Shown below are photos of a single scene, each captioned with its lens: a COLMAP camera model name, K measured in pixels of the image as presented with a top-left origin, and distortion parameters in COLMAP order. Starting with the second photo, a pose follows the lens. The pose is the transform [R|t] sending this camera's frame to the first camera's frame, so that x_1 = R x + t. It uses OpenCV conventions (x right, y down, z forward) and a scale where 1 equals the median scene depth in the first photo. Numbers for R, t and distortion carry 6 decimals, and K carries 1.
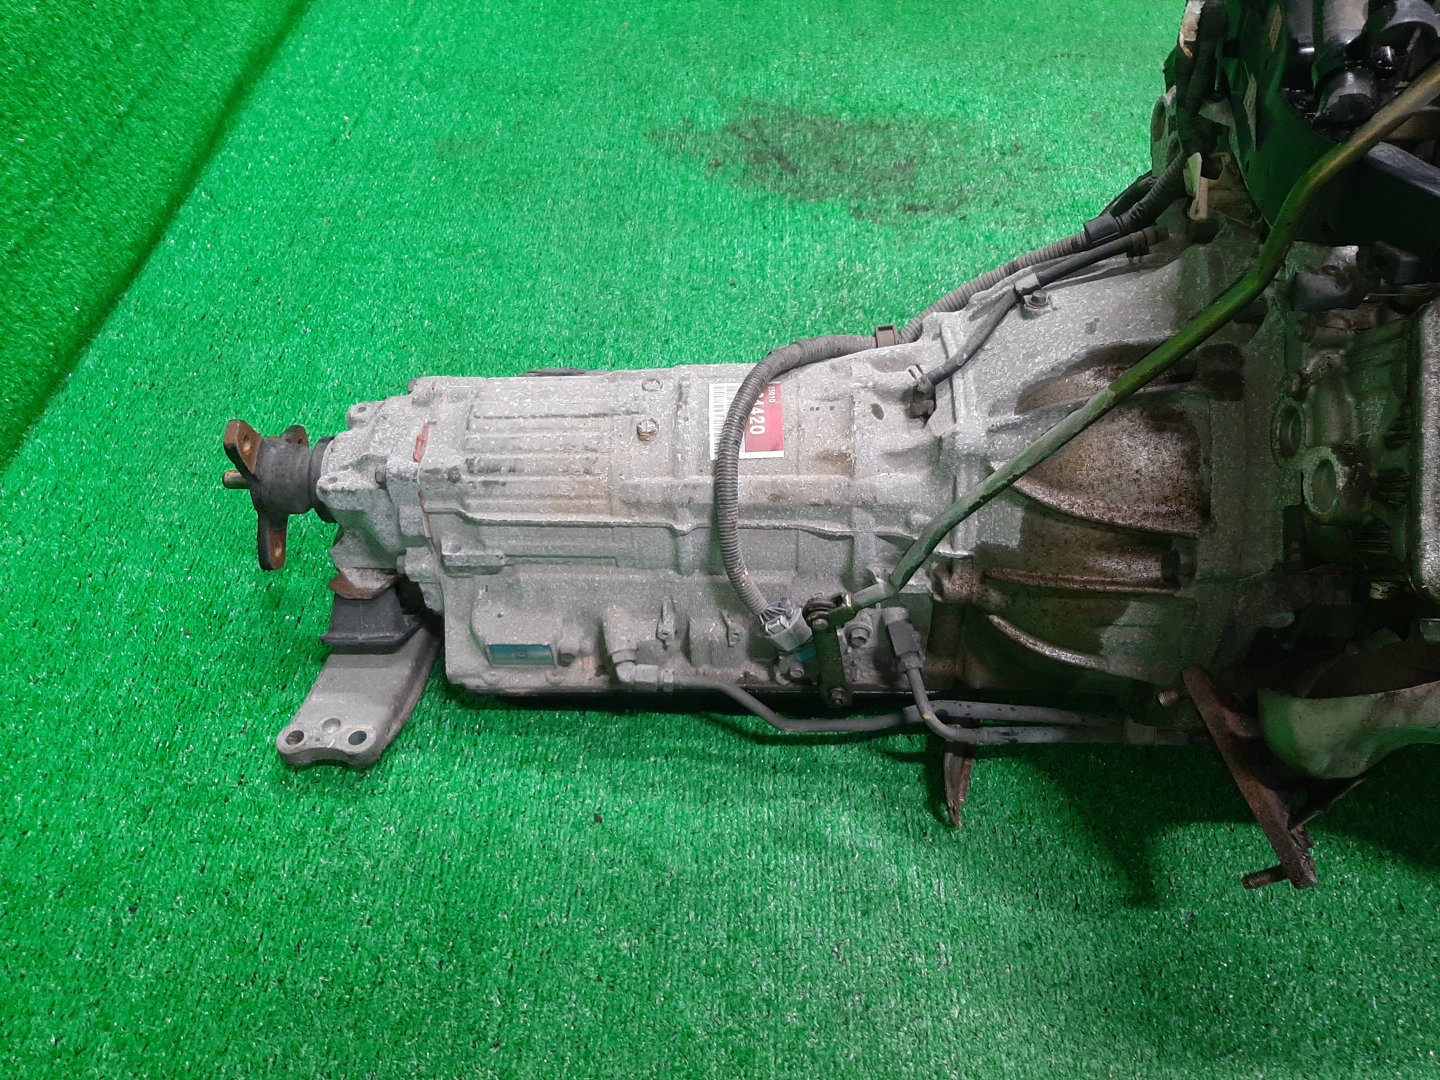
lens RADIAL K [[1078.0, 0, 720.0], [0, 1078.0, 540.0], [0, 0, 1]] dist [0.066129, -0.131095]
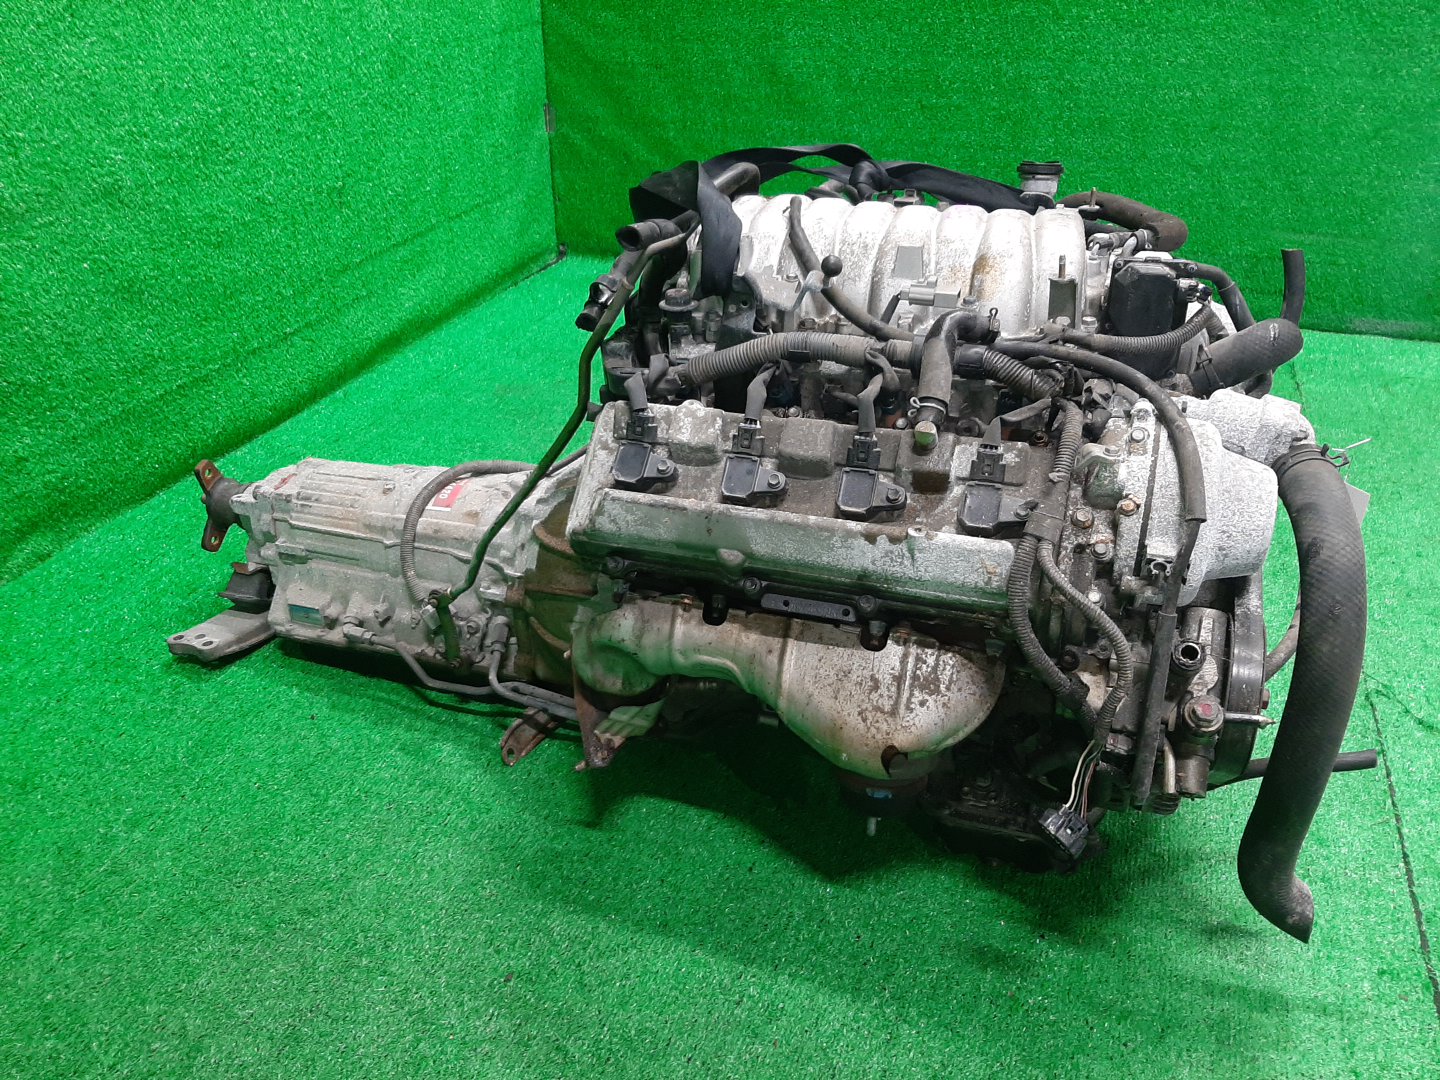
lens RADIAL K [[1078.0, 0, 720.0], [0, 1078.0, 540.0], [0, 0, 1]] dist [0.066129, -0.131095]
pose [[0.946980, 0.140865, -0.288768, 0.942884], [-0.220149, 0.939106, -0.263844, 0.316232], [0.234017, 0.313427, 0.920326, -0.457901]]
